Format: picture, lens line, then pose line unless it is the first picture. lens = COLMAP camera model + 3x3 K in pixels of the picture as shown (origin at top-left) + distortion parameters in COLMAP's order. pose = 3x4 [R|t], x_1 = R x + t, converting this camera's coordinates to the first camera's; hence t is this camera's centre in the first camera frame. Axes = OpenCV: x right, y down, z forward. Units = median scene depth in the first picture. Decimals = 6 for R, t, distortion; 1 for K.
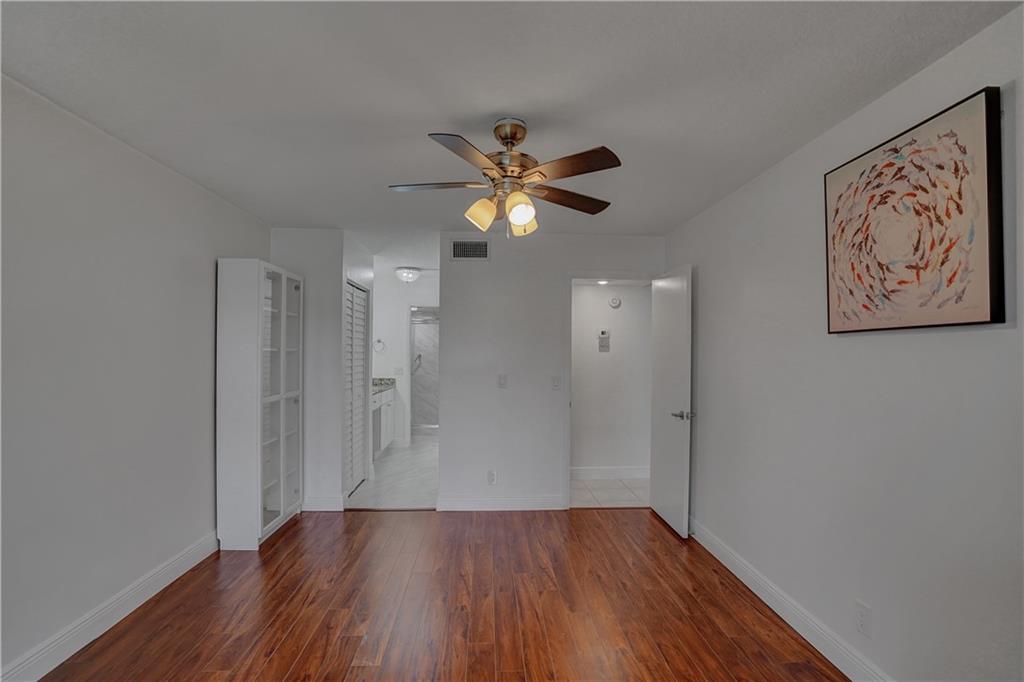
lens RADIAL K [[491.2, 0, 508.8], [0, 491.2, 352.3], [0, 0, 1]] dist [-0.064433, 0.024298]
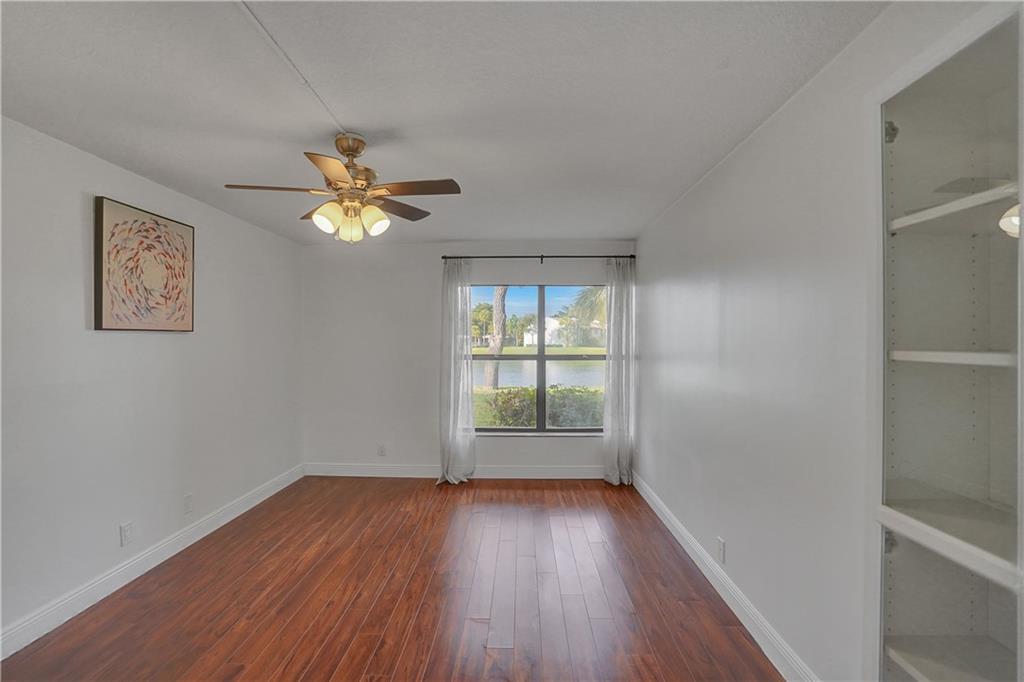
lens RADIAL K [[491.2, 0, 515.2], [0, 491.2, 346.1], [0, 0, 1]] dist [-0.064433, 0.024298]
pose [[-0.997548, -0.013233, 0.068717, -0.525060], [-0.012511, 0.999862, 0.010925, -0.028280], [-0.068852, 0.010039, -0.997576, 2.441467]]
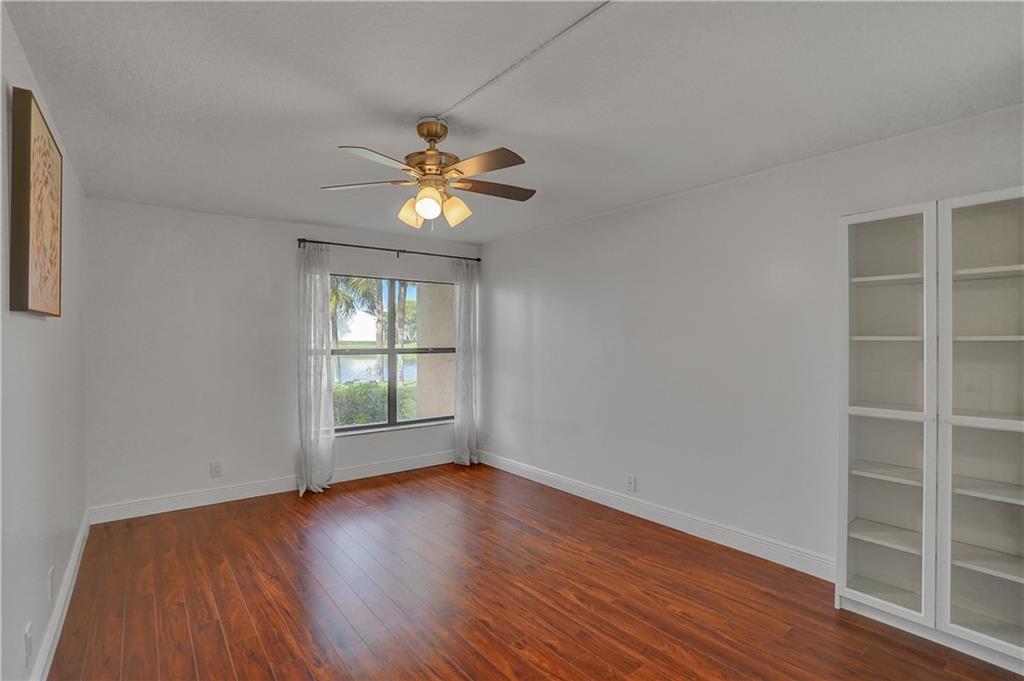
lens RADIAL K [[491.2, 0, 522.6], [0, 491.2, 344.5], [0, 0, 1]] dist [-0.064433, 0.024298]
pose [[-0.806070, -0.003918, -0.591807, 0.554507], [-0.009150, 0.999941, 0.005844, 0.001494], [0.591750, 0.010126, -0.806058, 2.331502]]
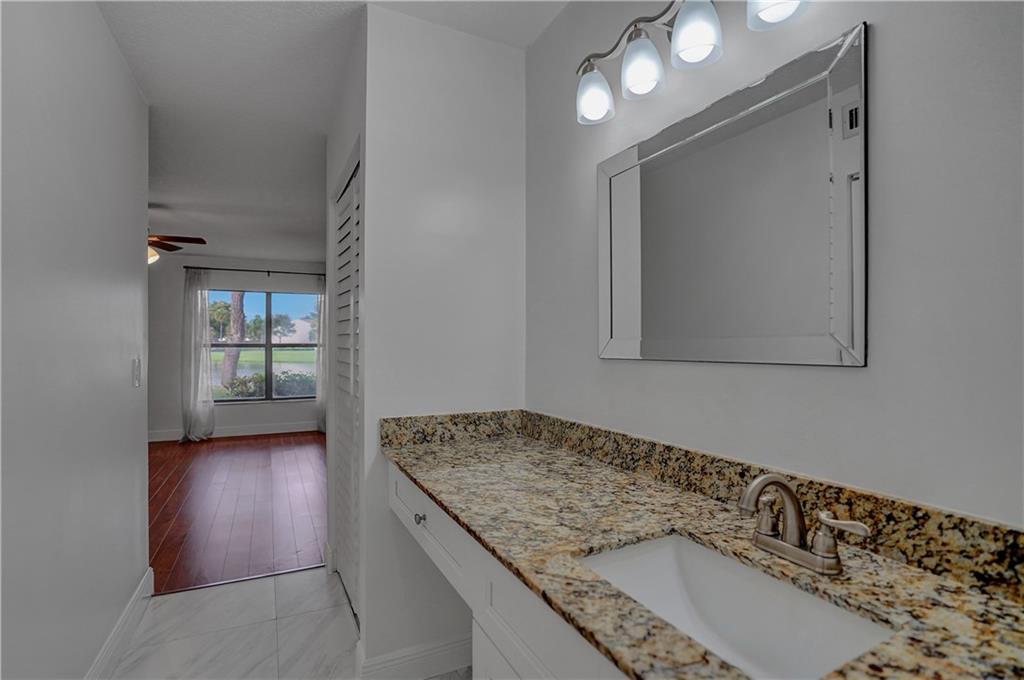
lens RADIAL K [[491.2, 0, 521.0], [0, 491.2, 355.0], [0, 0, 1]] dist [-0.064433, 0.024298]
pose [[-0.910293, -0.010331, -0.413835, -0.710913], [-0.016985, 0.999779, 0.012402, 0.056883], [0.413616, 0.018318, -0.910267, 3.842962]]
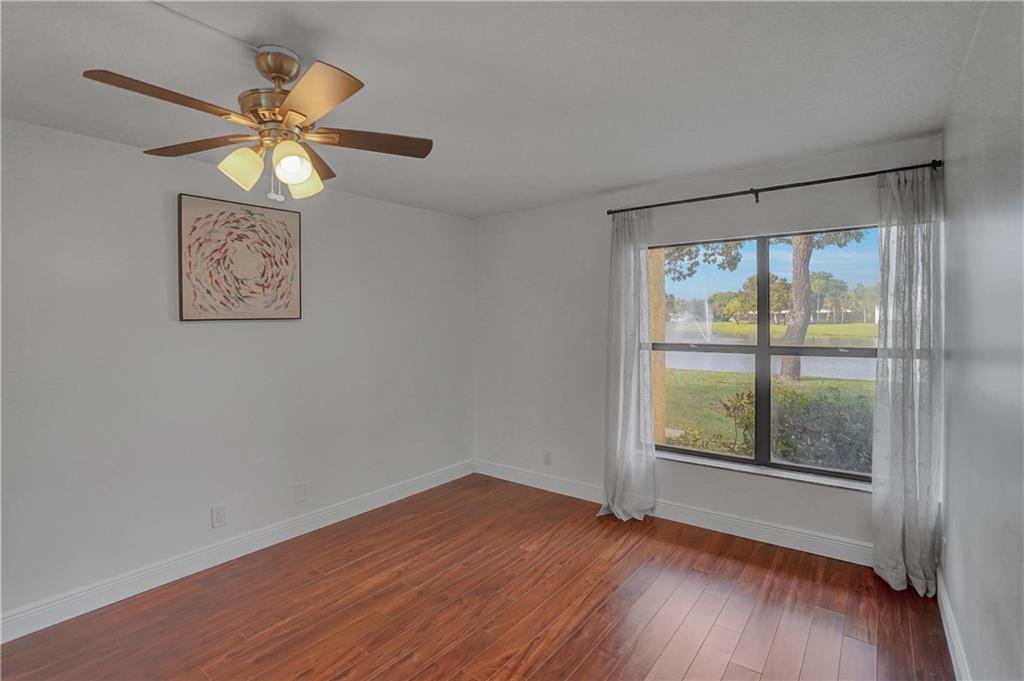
lens RADIAL K [[491.2, 0, 503.5], [0, 491.2, 320.3], [0, 0, 1]] dist [-0.064433, 0.024298]
pose [[-0.750266, -0.005467, 0.661113, -0.931352], [0.000874, 0.999957, 0.009260, -0.058420], [-0.661135, 0.007526, -0.750229, 1.597703]]
